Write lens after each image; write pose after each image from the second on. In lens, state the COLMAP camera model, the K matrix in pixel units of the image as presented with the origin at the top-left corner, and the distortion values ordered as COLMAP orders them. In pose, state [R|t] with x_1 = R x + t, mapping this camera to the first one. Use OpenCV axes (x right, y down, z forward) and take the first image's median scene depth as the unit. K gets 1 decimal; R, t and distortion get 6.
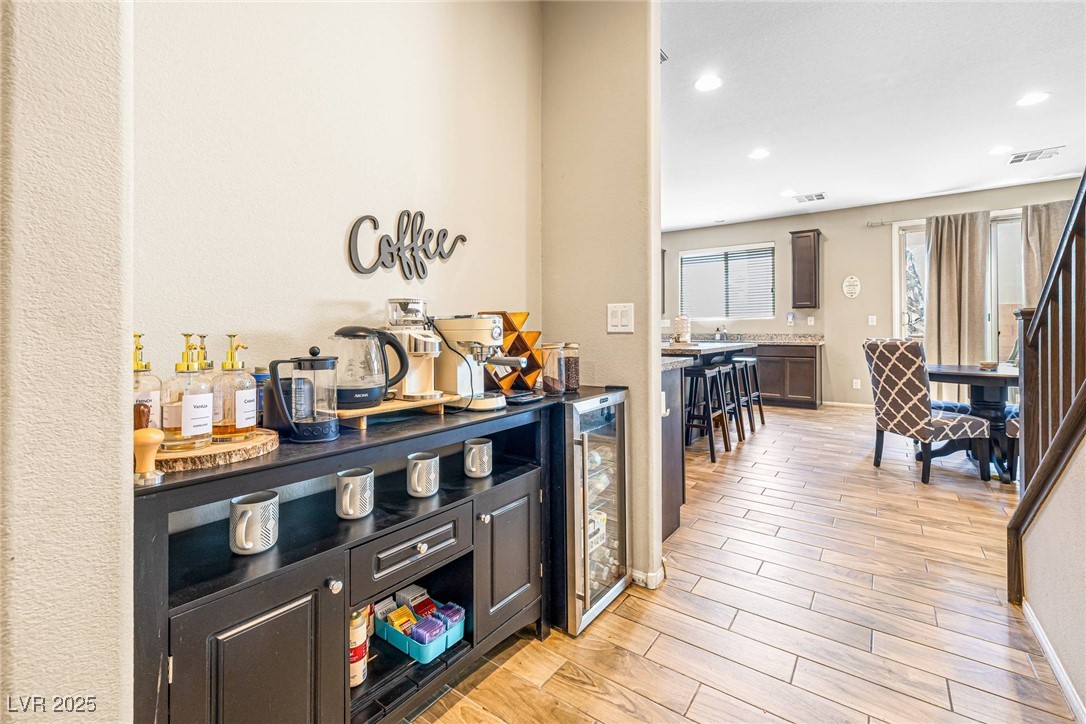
lens RADIAL K [[462.5, 0, 539.7], [0, 462.5, 336.7], [0, 0, 1]] dist [0.000400, 0.000069]
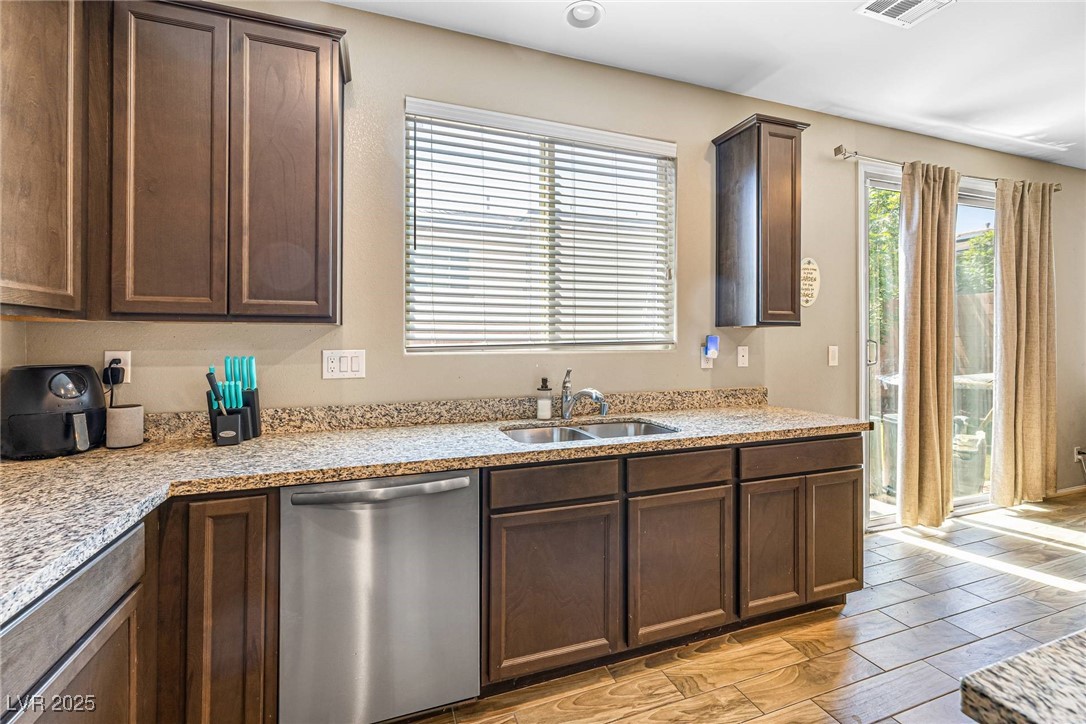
lens RADIAL K [[462.5, 0, 539.7], [0, 462.5, 336.7], [0, 0, 1]] dist [0.000400, 0.000069]
pose [[0.552530, 0.007100, 0.833463, 0.146930], [0.003273, 0.999938, -0.010688, -0.048395], [-0.833487, 0.008634, 0.552472, 0.938566]]
